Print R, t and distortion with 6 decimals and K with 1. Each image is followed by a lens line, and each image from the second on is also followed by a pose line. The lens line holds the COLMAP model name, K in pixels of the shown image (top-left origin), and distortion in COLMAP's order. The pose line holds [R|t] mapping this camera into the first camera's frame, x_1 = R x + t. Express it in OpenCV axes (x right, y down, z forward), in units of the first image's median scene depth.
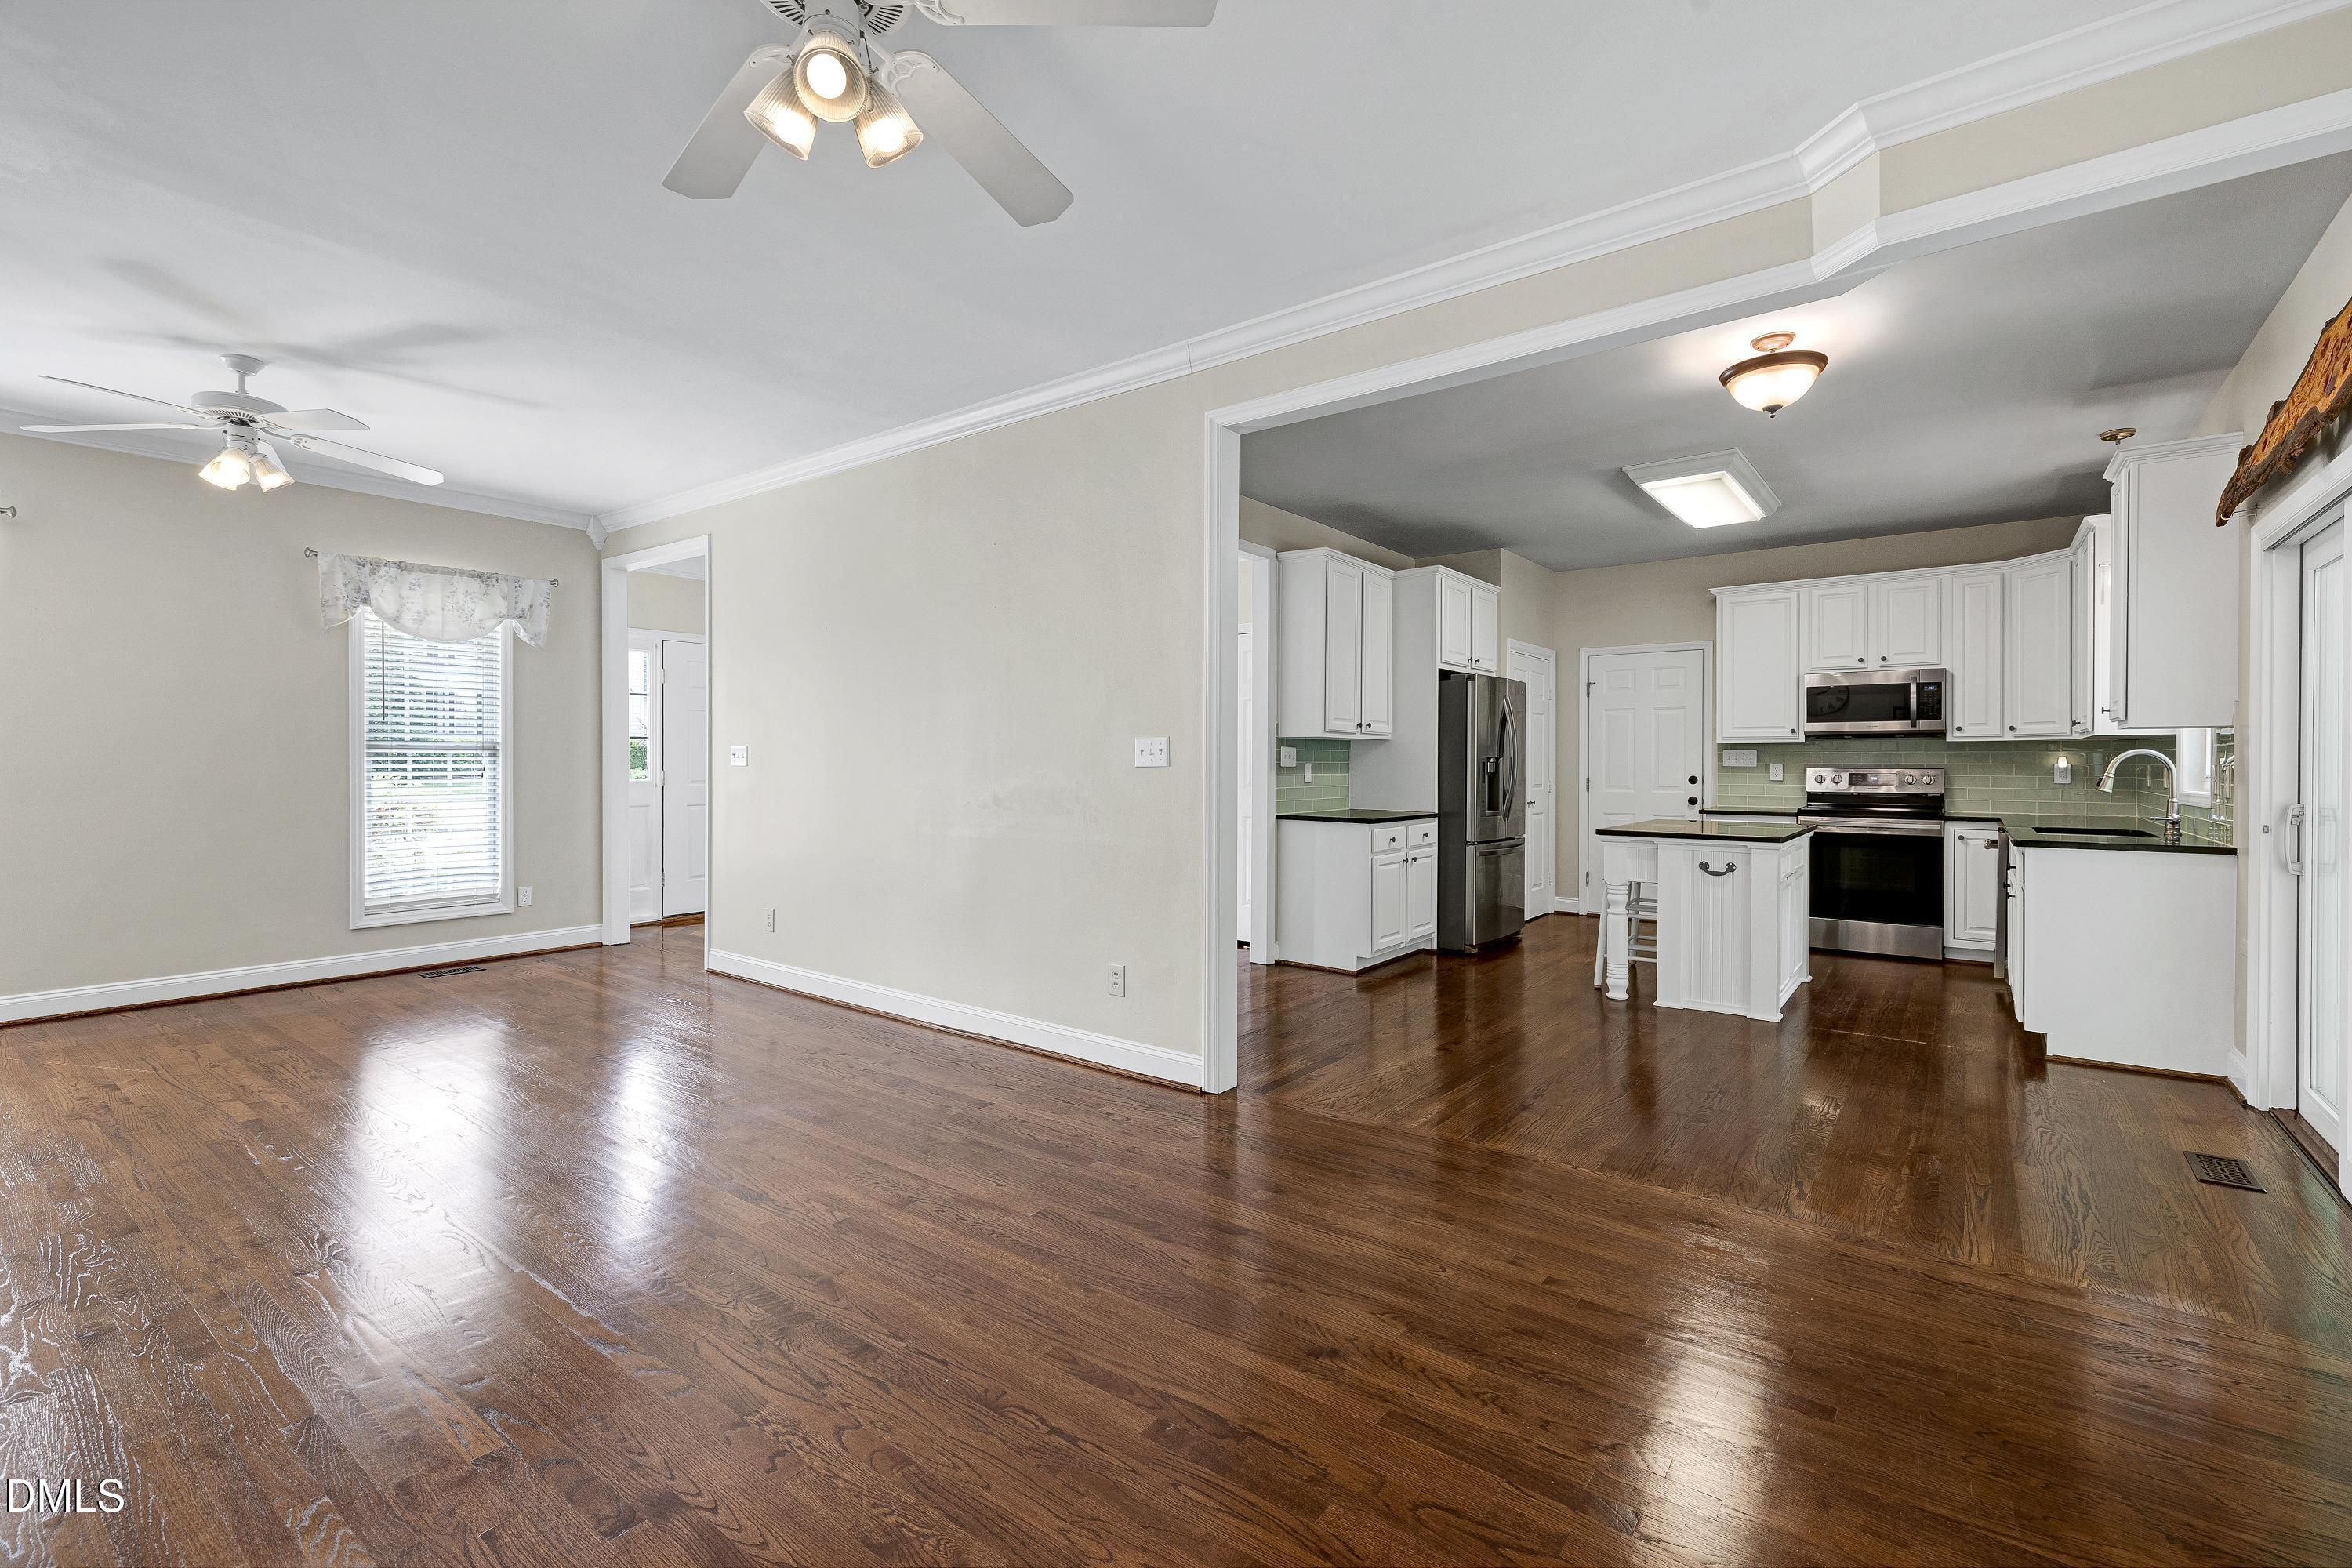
lens RADIAL K [[1015.8, 0, 1187.7], [0, 1015.8, 766.4], [0, 0, 1]] dist [0.017208, -0.000820]
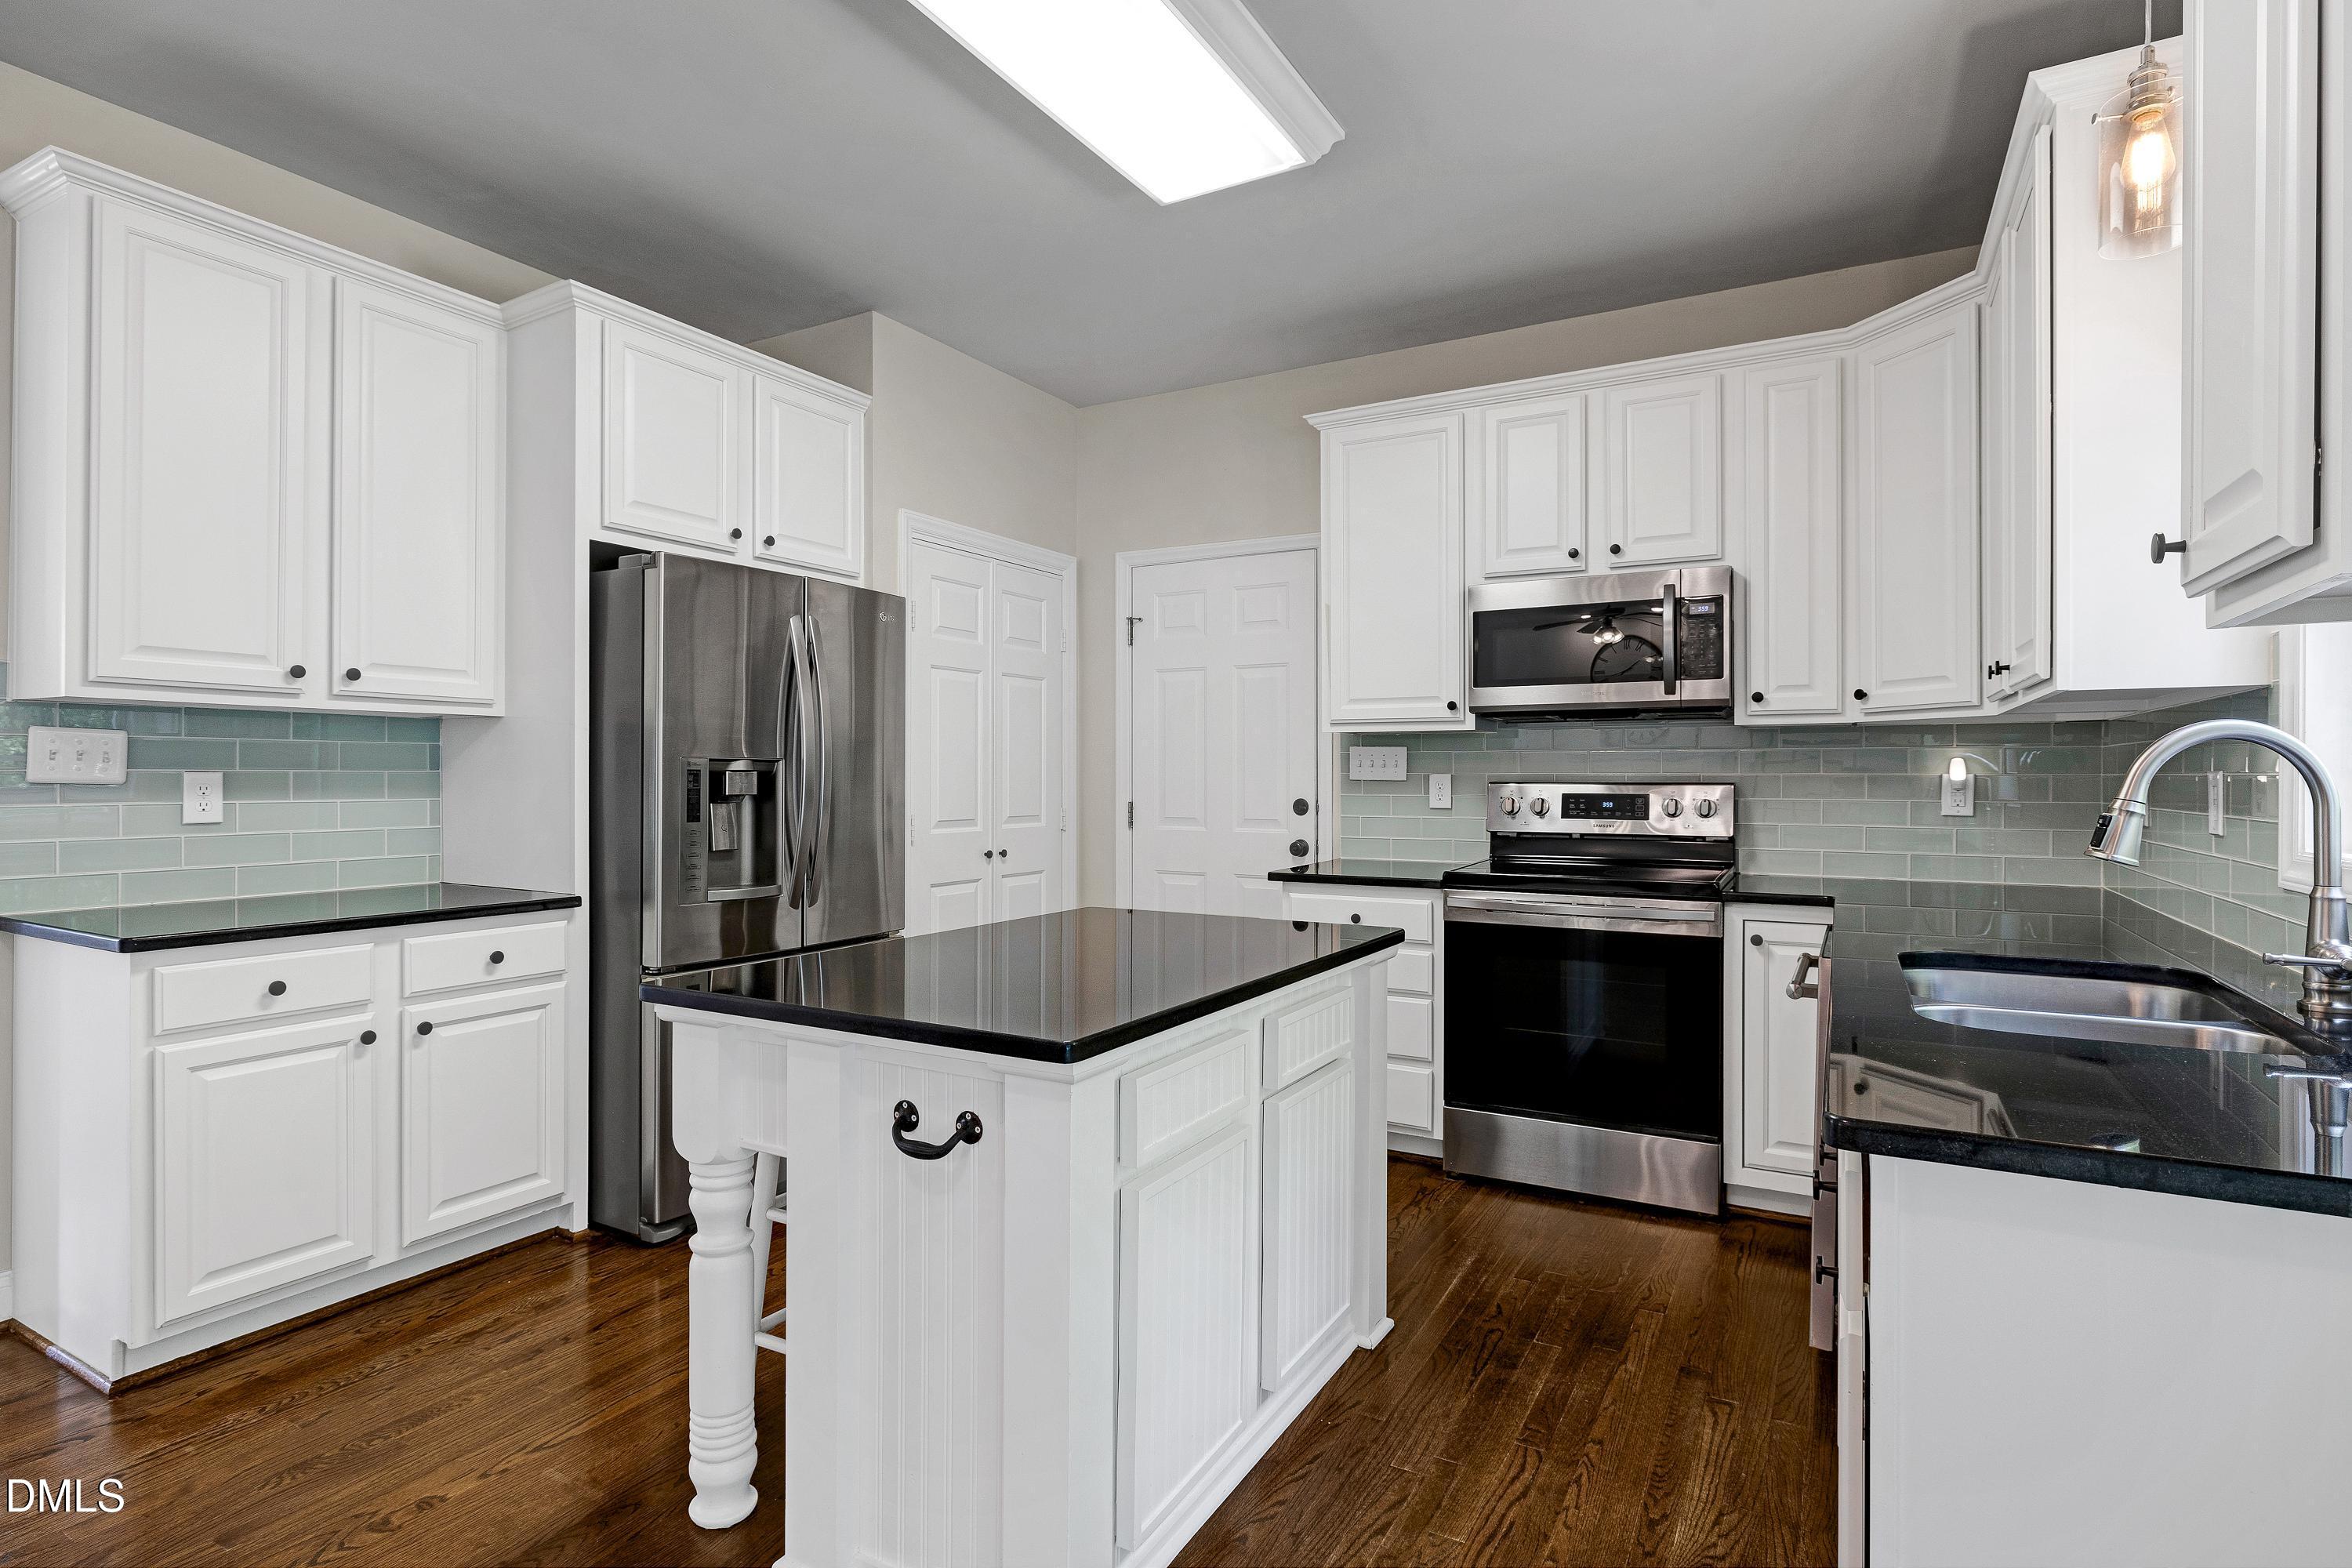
lens RADIAL K [[1188.6, 0, 1151.7], [0, 1188.6, 776.5], [0, 0, 1]] dist [-0.004082, 0.002507]
pose [[0.992183, -0.000660, 0.124789, 0.415168], [0.001061, 0.999994, -0.003151, 0.000072], [-0.124787, 0.003259, 0.992178, 0.504824]]
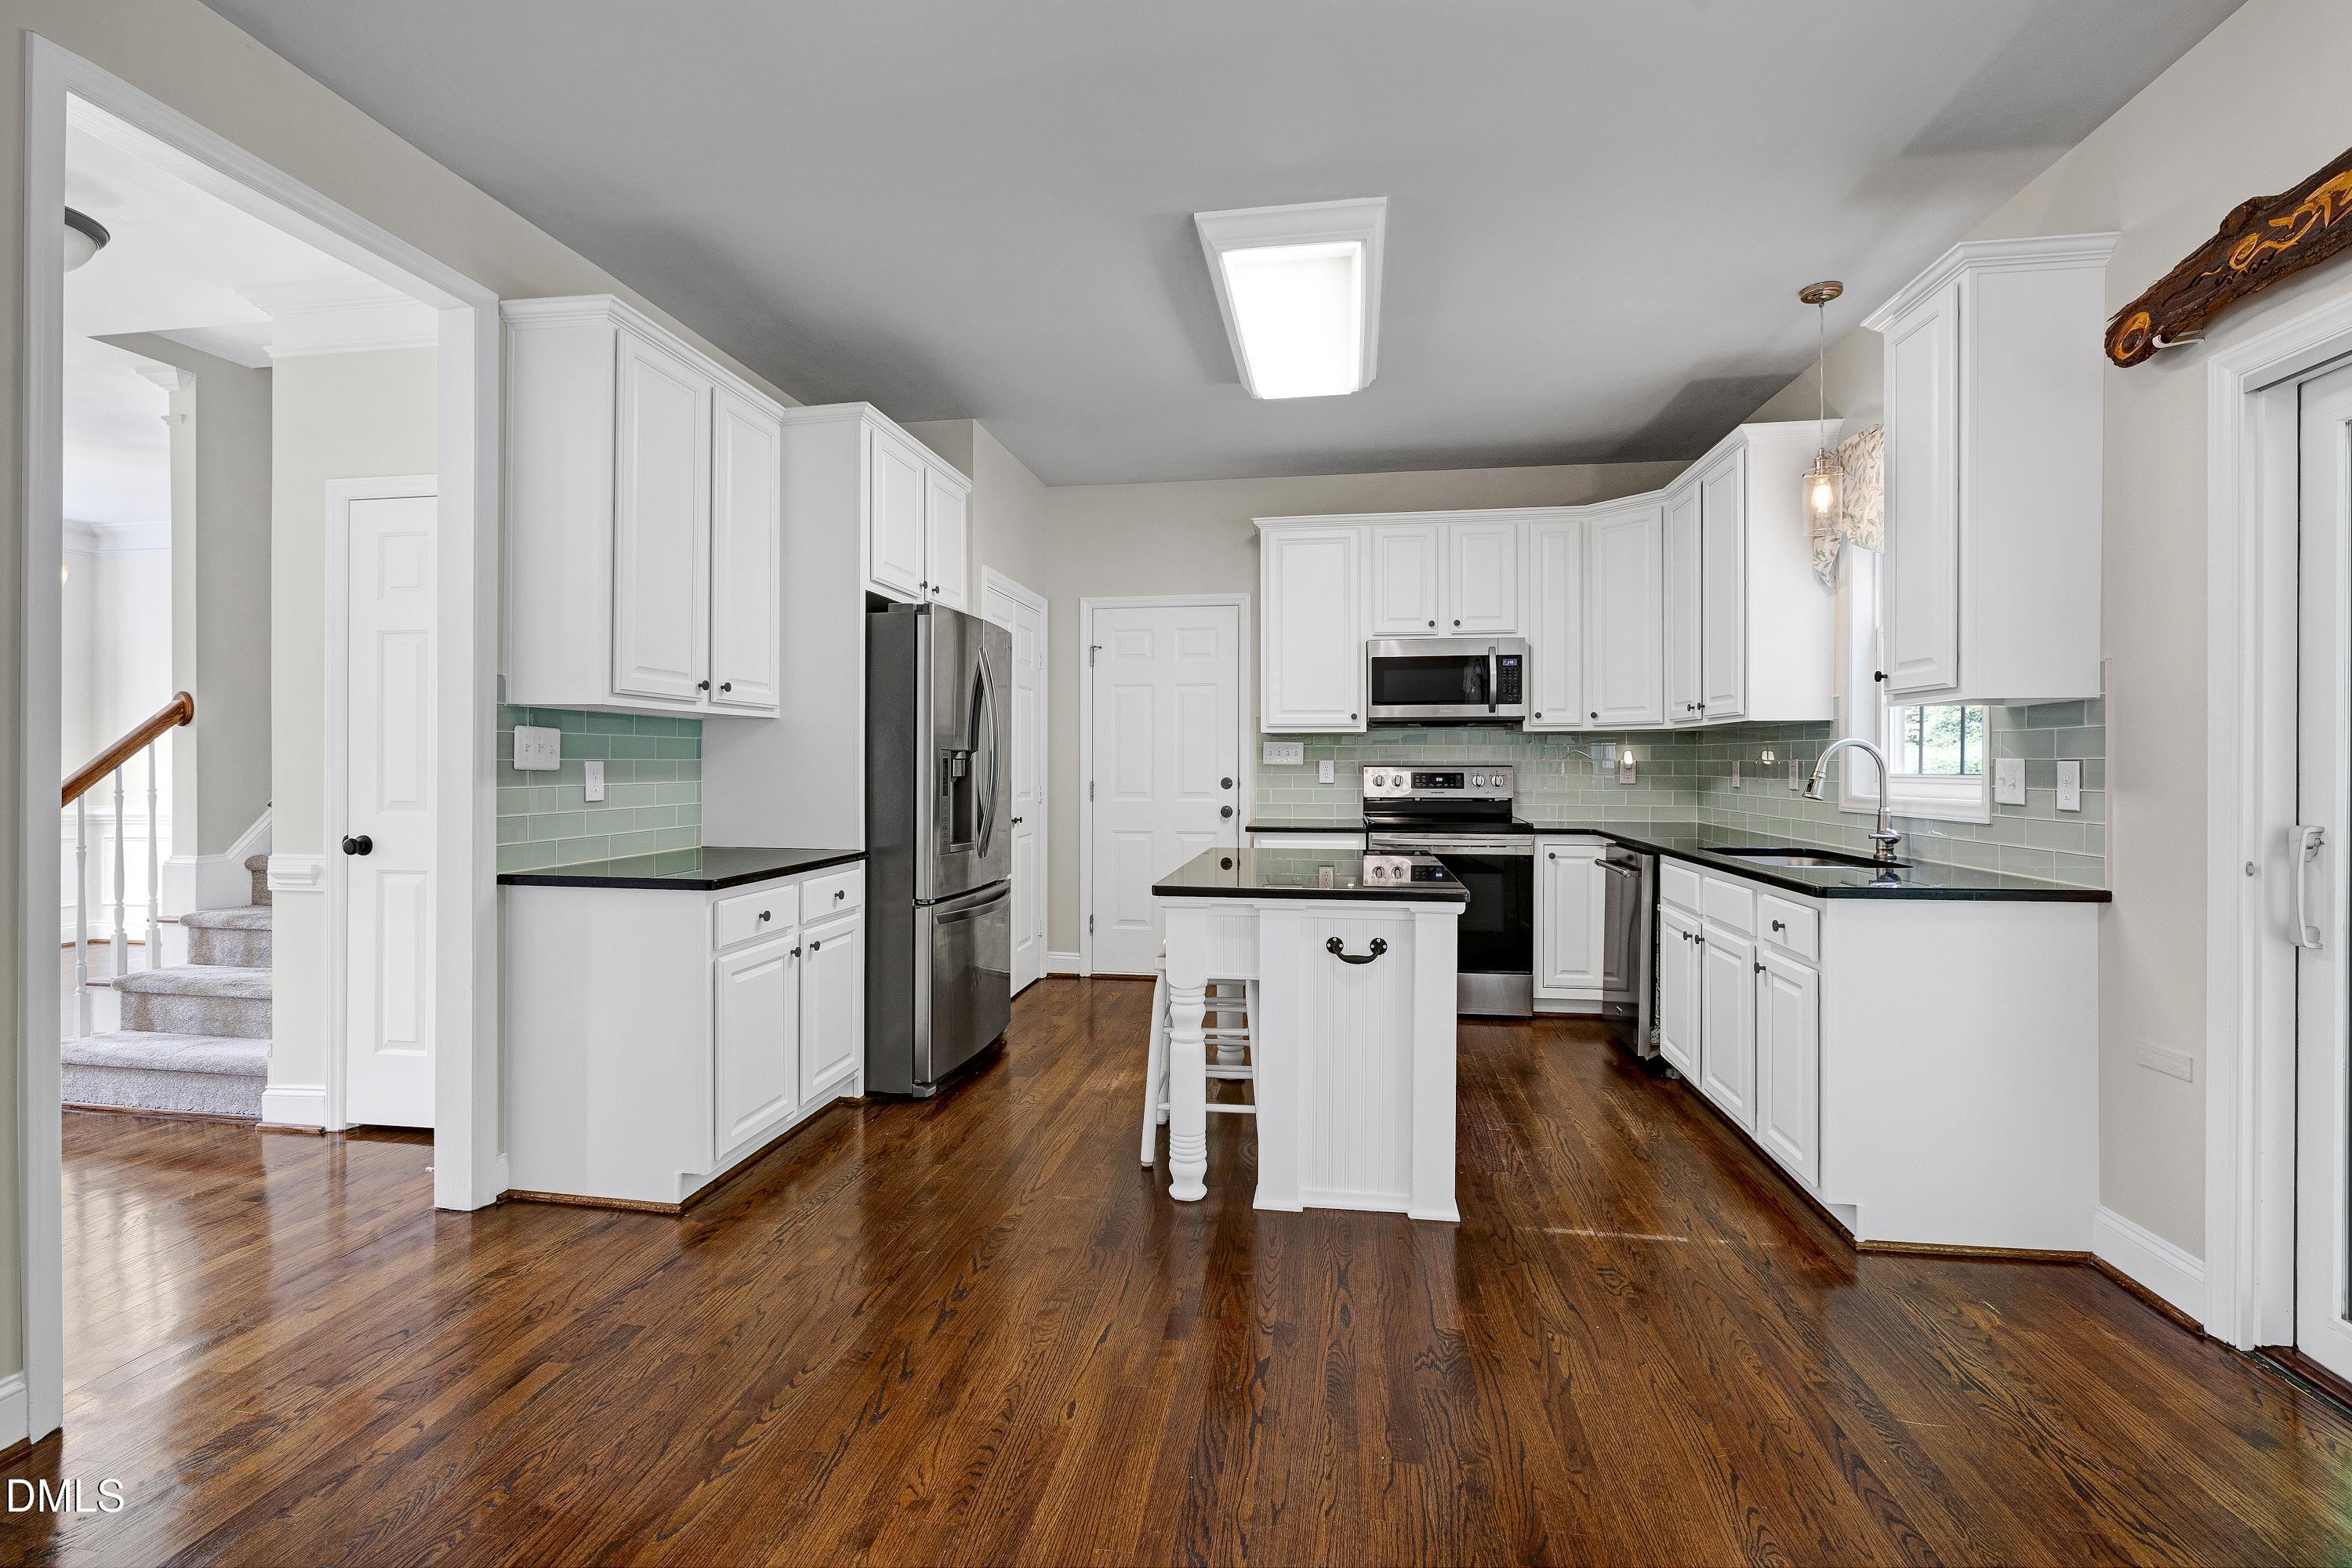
lens RADIAL K [[1053.4, 0, 1162.2], [0, 1053.4, 761.9], [0, 0, 1]] dist [-0.007892, 0.001813]
pose [[0.886310, -0.002878, 0.463084, 0.124789], [0.004411, 0.999988, -0.002227, -0.000628], [-0.463072, 0.004017, 0.886312, 0.419290]]
